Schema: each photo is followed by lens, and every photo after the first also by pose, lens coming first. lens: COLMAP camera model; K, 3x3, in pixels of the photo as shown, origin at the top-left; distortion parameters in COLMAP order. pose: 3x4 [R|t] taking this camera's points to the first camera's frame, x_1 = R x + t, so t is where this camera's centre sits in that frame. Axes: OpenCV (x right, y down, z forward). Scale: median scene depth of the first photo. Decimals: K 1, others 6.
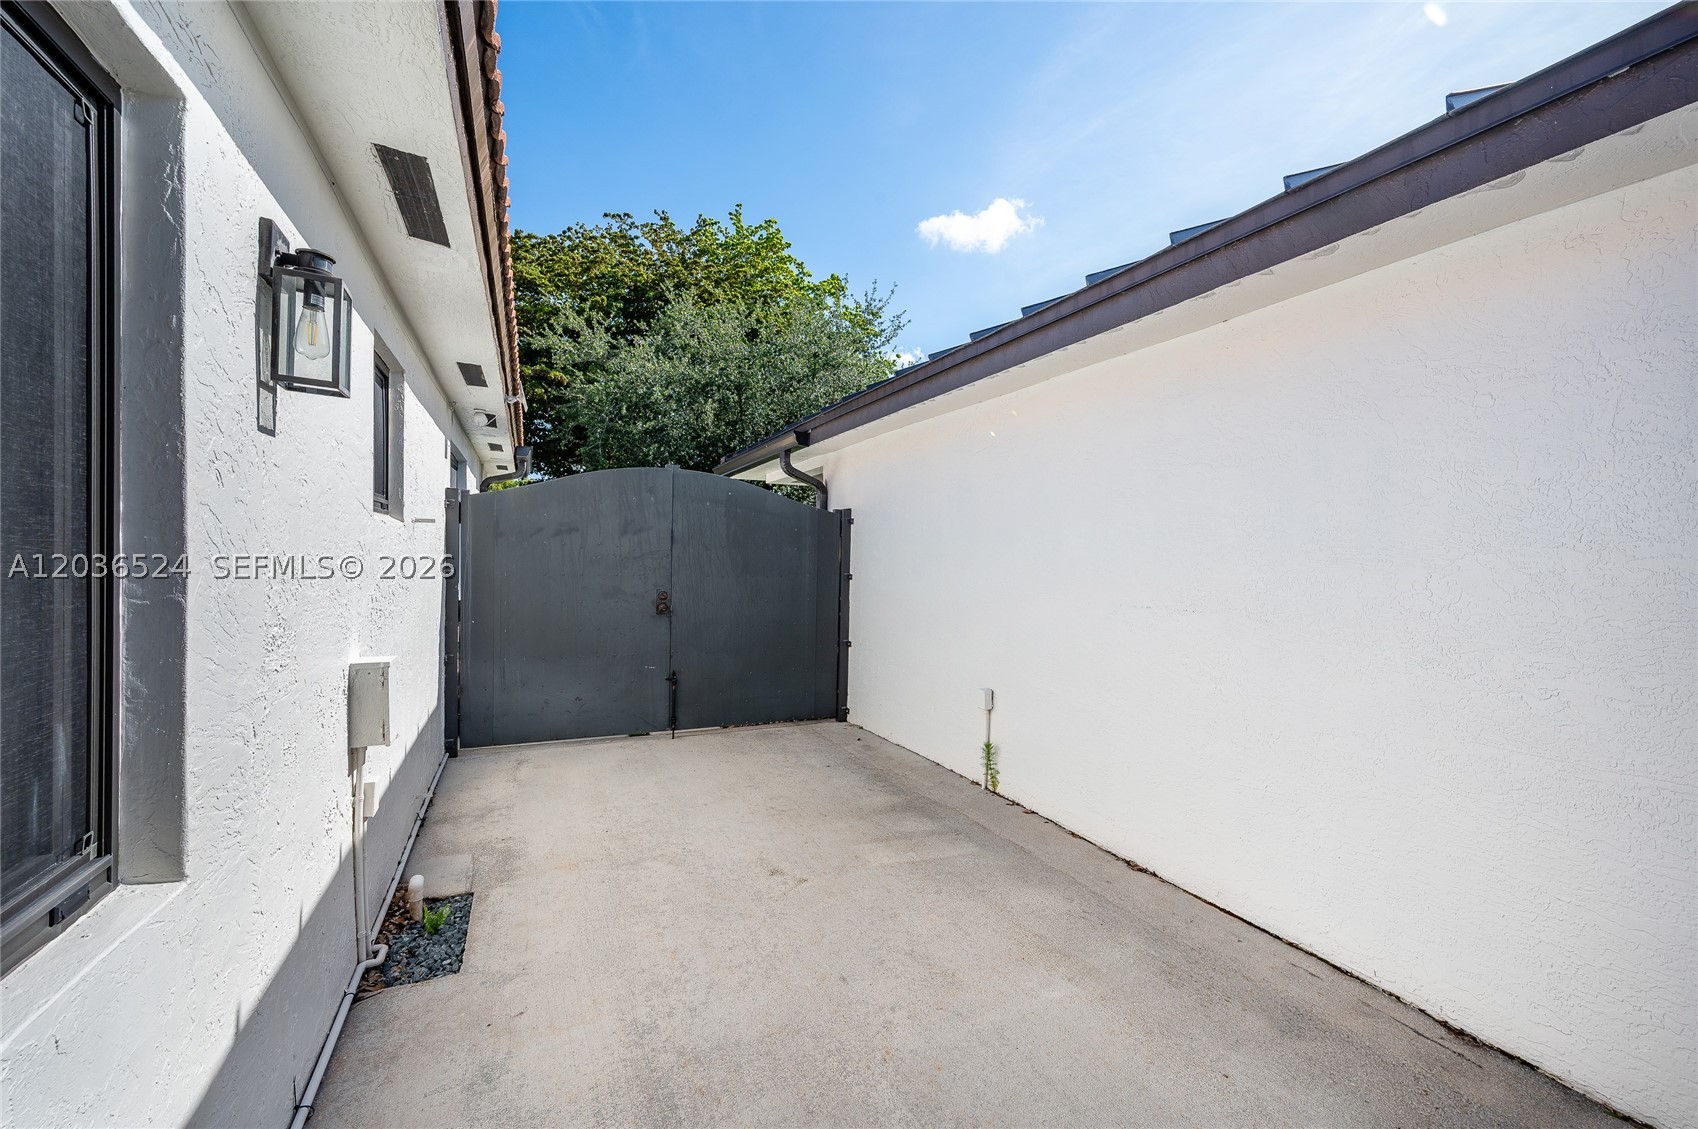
lens RADIAL K [[660.2, 0, 849.4], [0, 660.2, 559.0], [0, 0, 1]] dist [-0.000831, -0.000404]
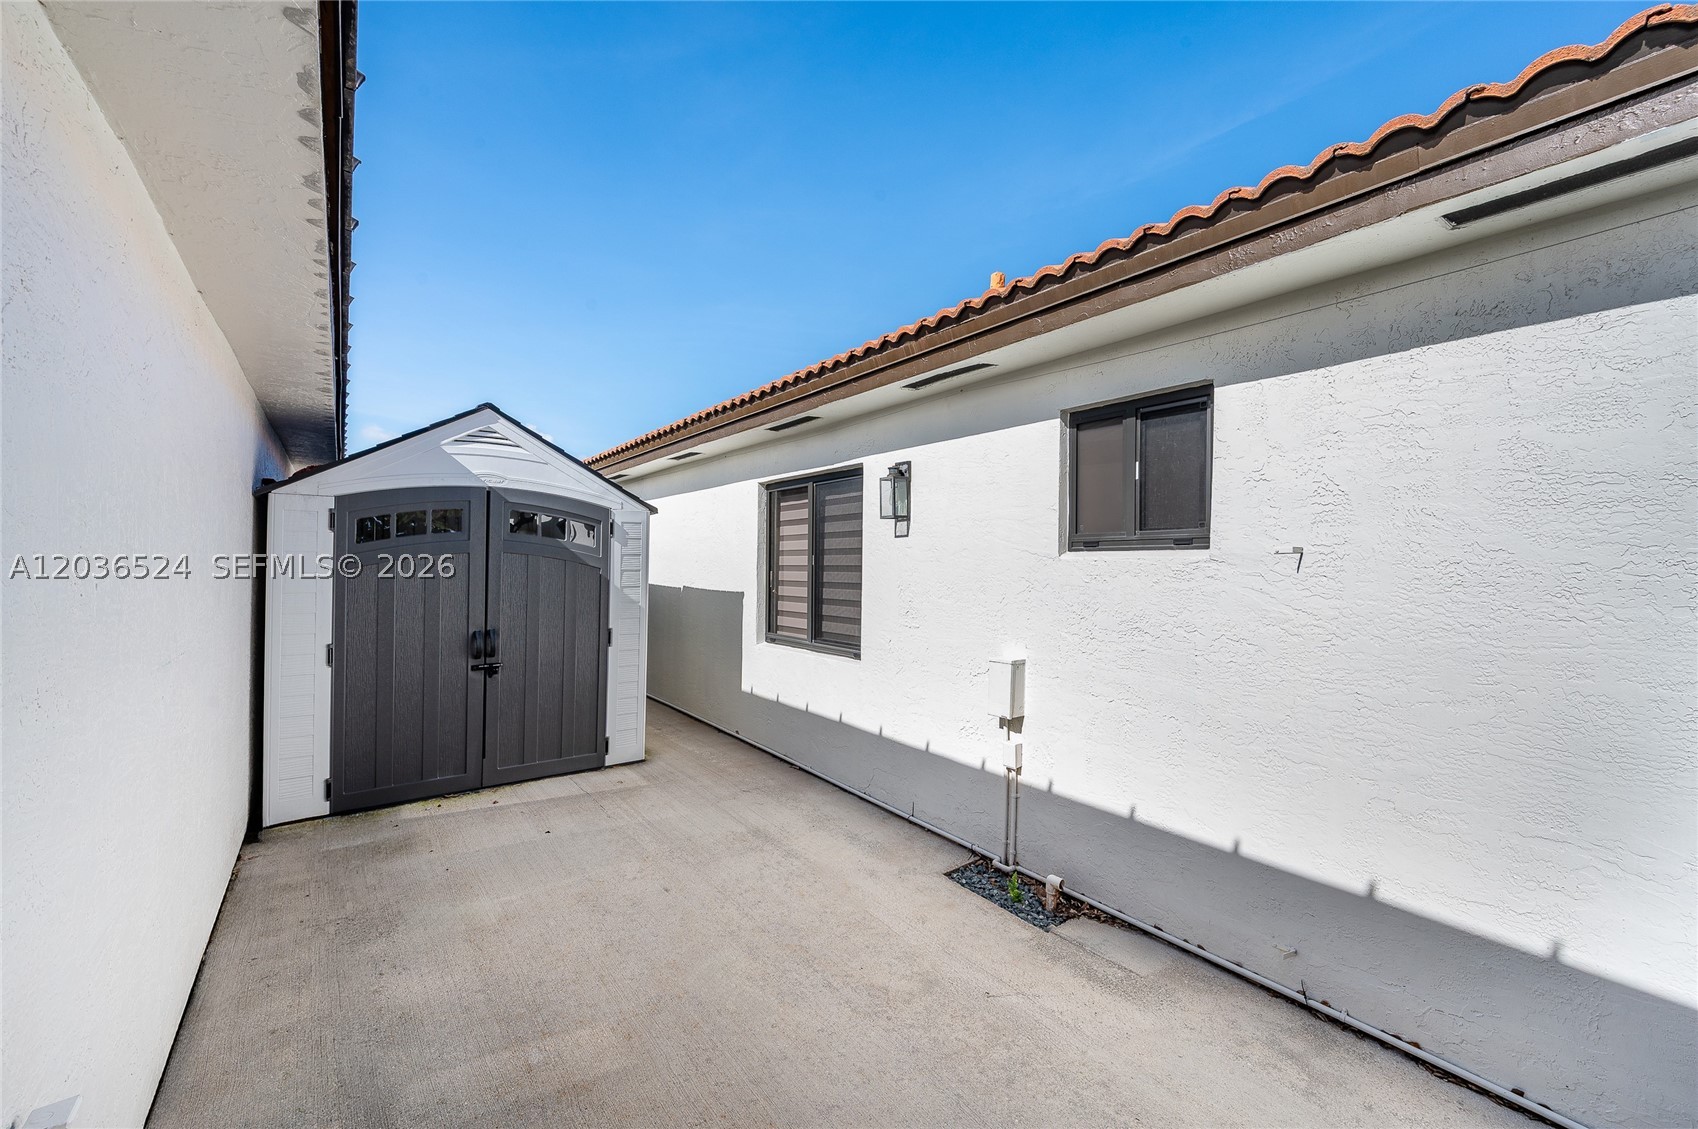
lens RADIAL K [[660.2, 0, 848.3], [0, 660.2, 564.6], [0, 0, 1]] dist [-0.000831, -0.000404]
pose [[-0.979361, -0.021590, -0.200964, -0.064581], [-0.022723, 0.999736, 0.003336, -0.037073], [0.200839, 0.007833, -0.979593, 1.766391]]
